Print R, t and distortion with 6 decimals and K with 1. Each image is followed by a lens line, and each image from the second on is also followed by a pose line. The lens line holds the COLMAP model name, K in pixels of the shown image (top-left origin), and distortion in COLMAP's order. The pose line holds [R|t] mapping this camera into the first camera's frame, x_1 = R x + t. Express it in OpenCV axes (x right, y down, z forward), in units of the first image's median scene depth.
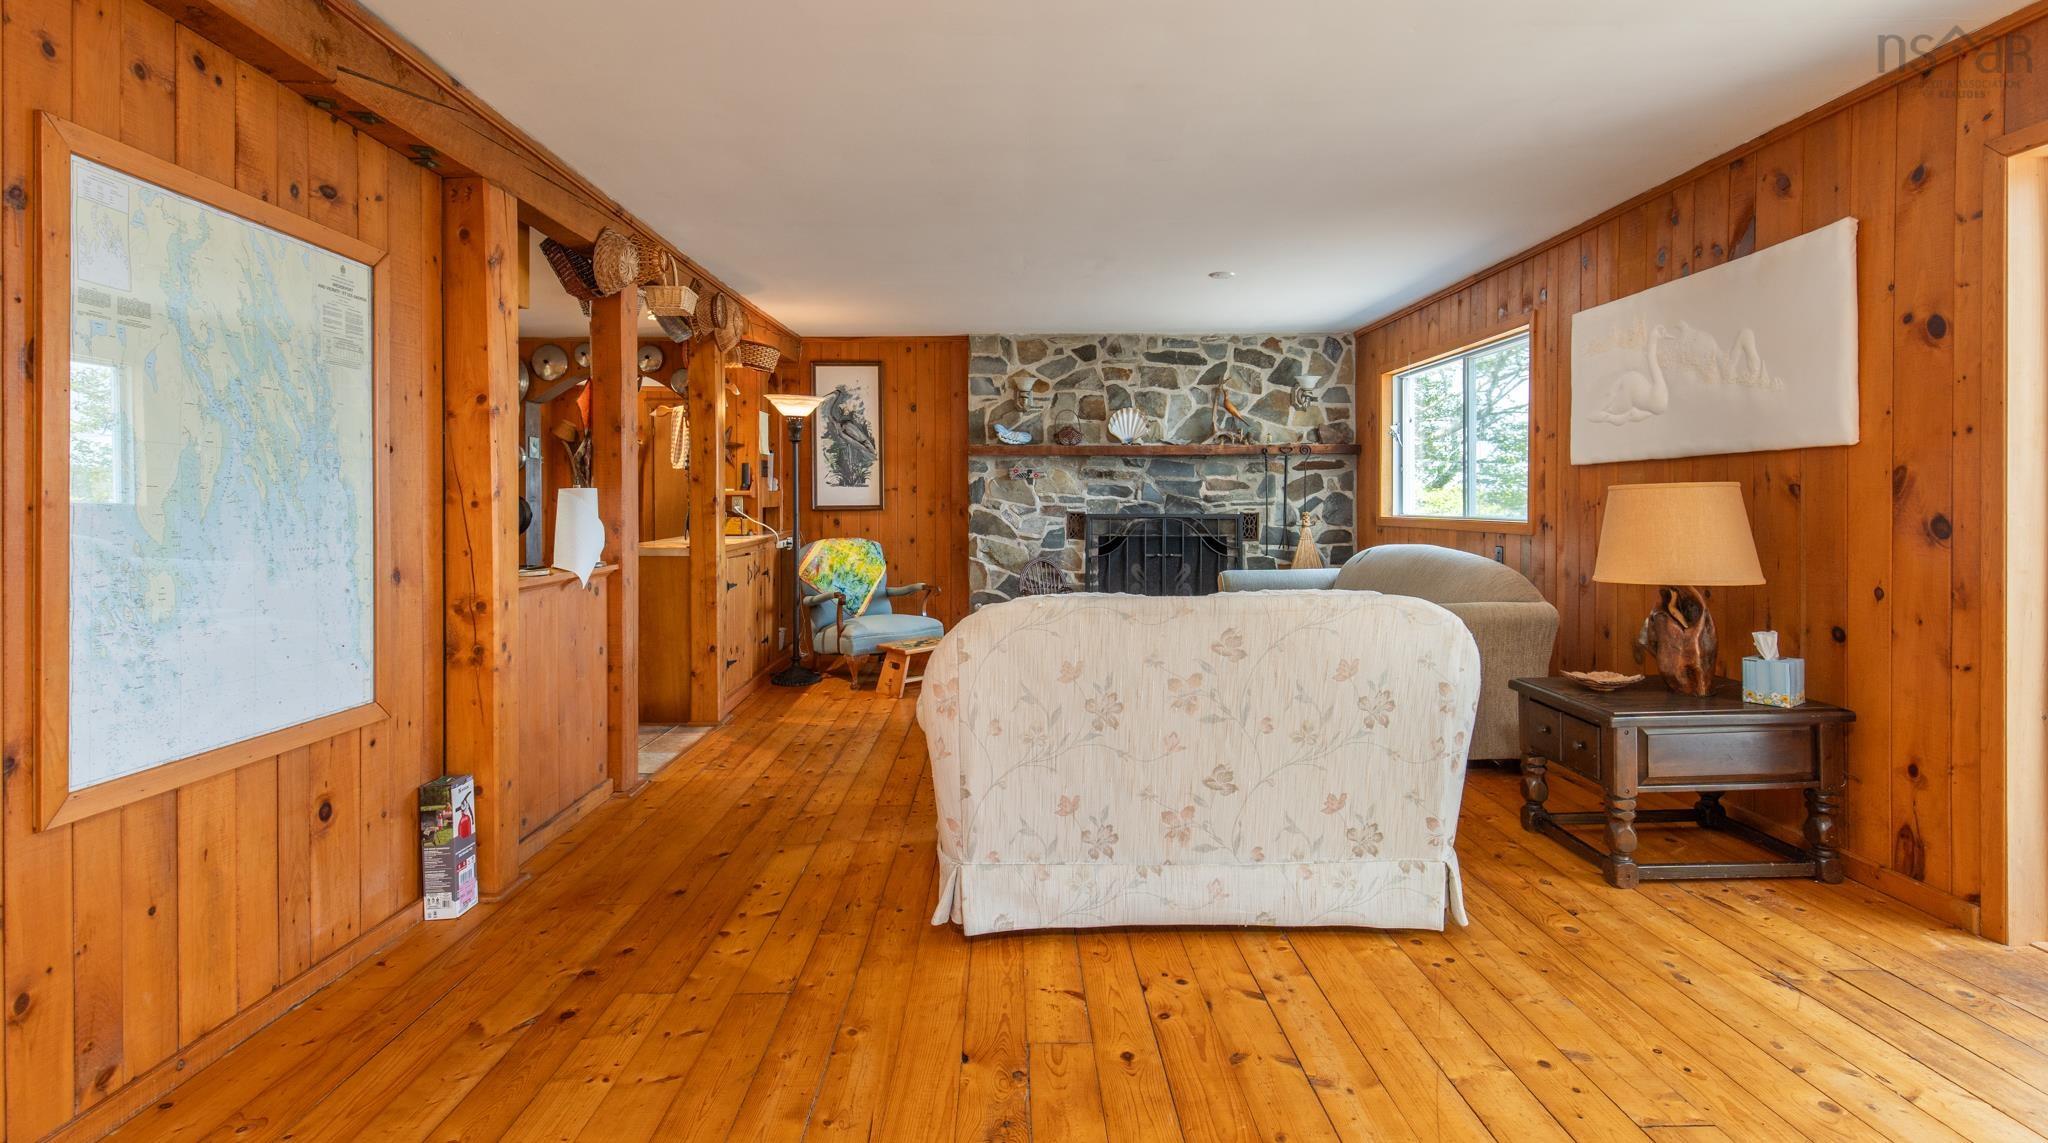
lens RADIAL K [[939.0, 0, 1024.0], [0, 939.0, 571.5], [0, 0, 1]] dist [-0.001281, -0.000025]
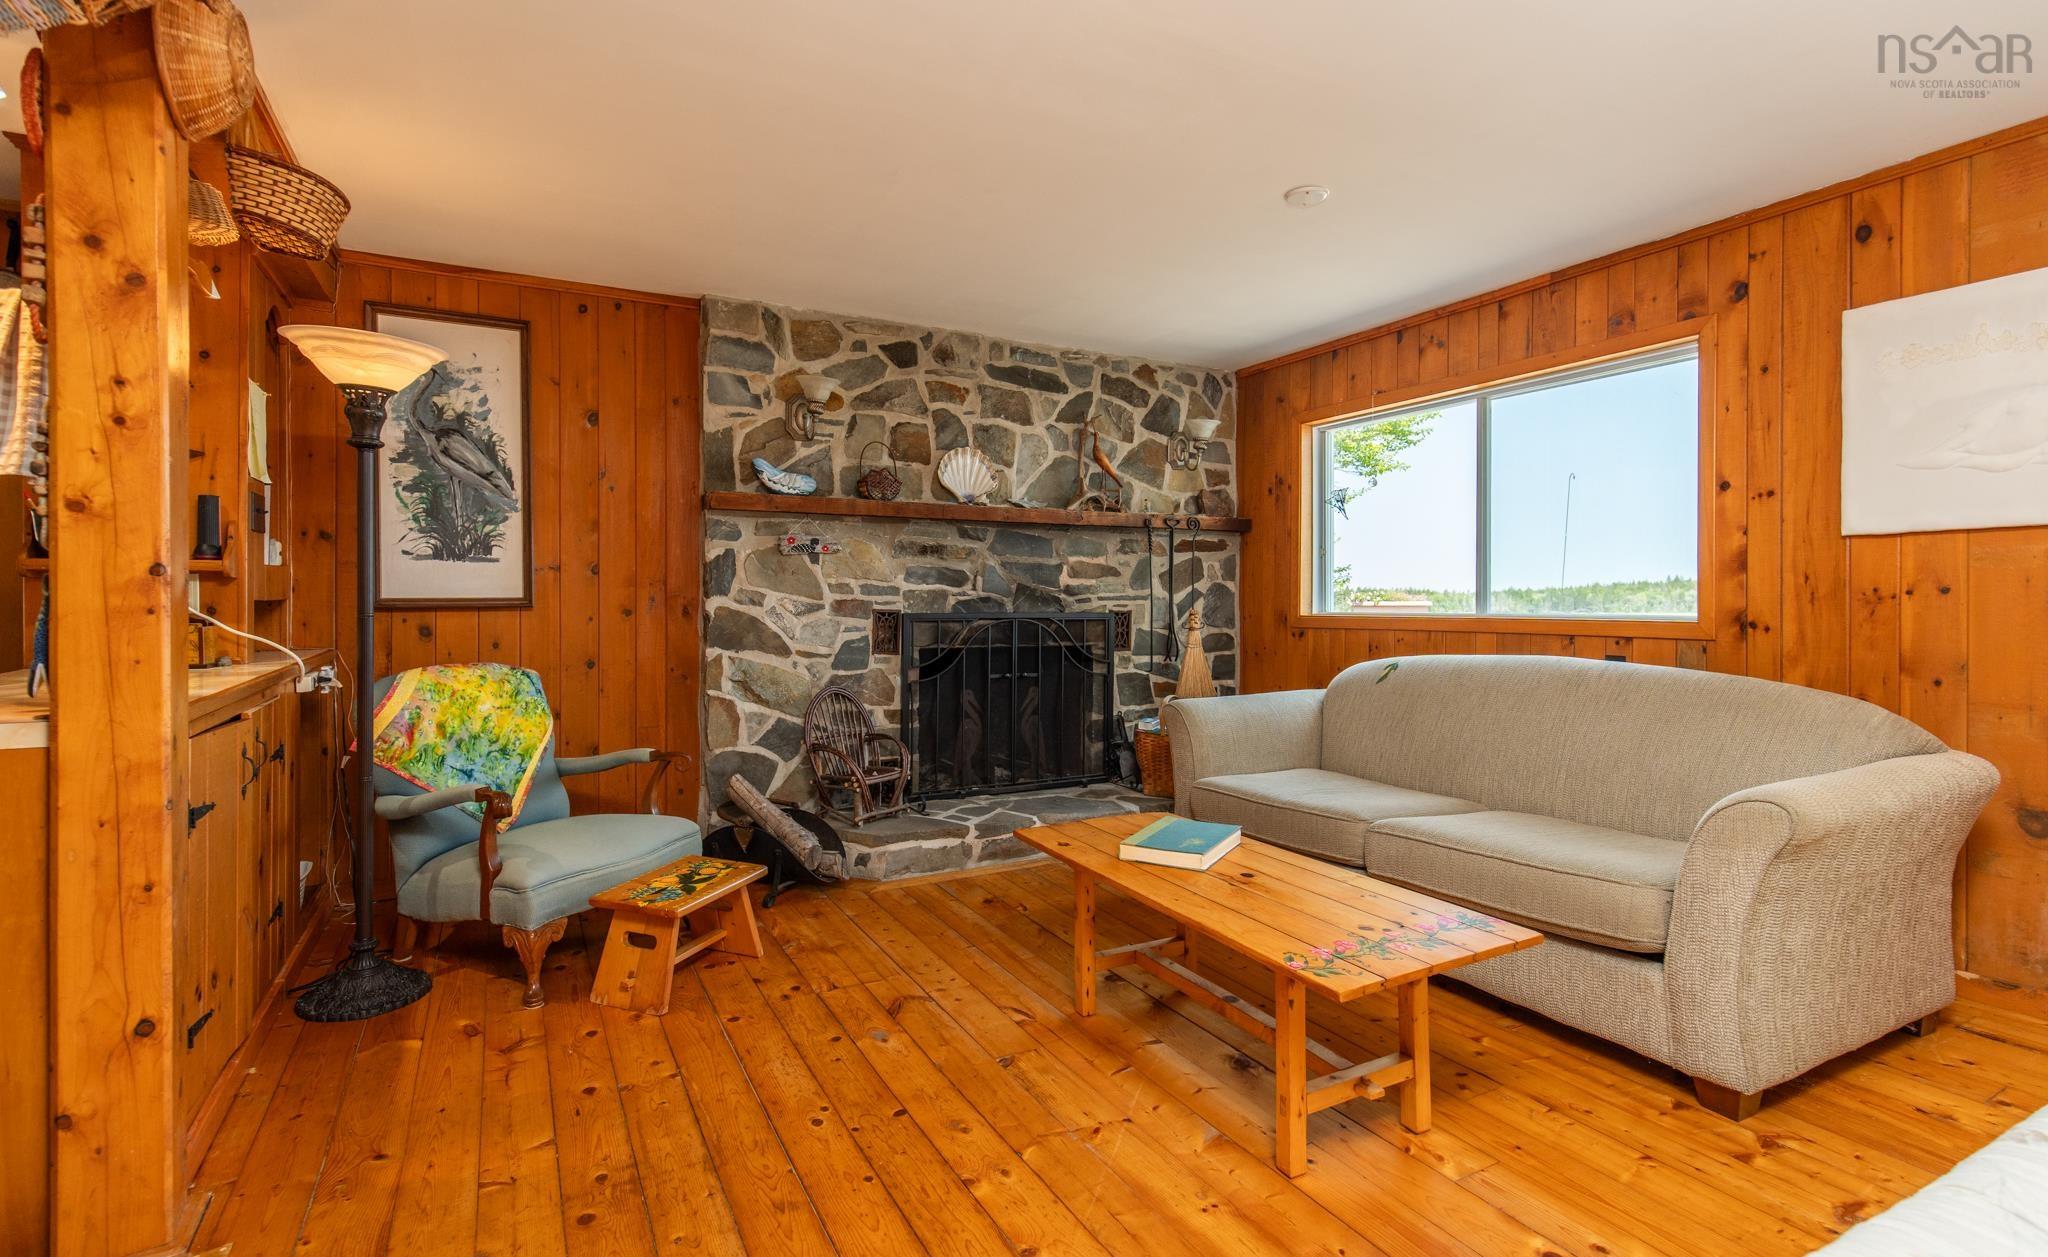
lens RADIAL K [[954.4, 0, 1024.1], [0, 954.4, 635.2], [0, 0, 1]] dist [0.001808, -0.000057]
pose [[0.886056, -0.014283, 0.463358, -0.155621], [0.032671, 0.998964, -0.031682, -0.024421], [-0.462425, 0.043210, 0.885605, 0.408718]]
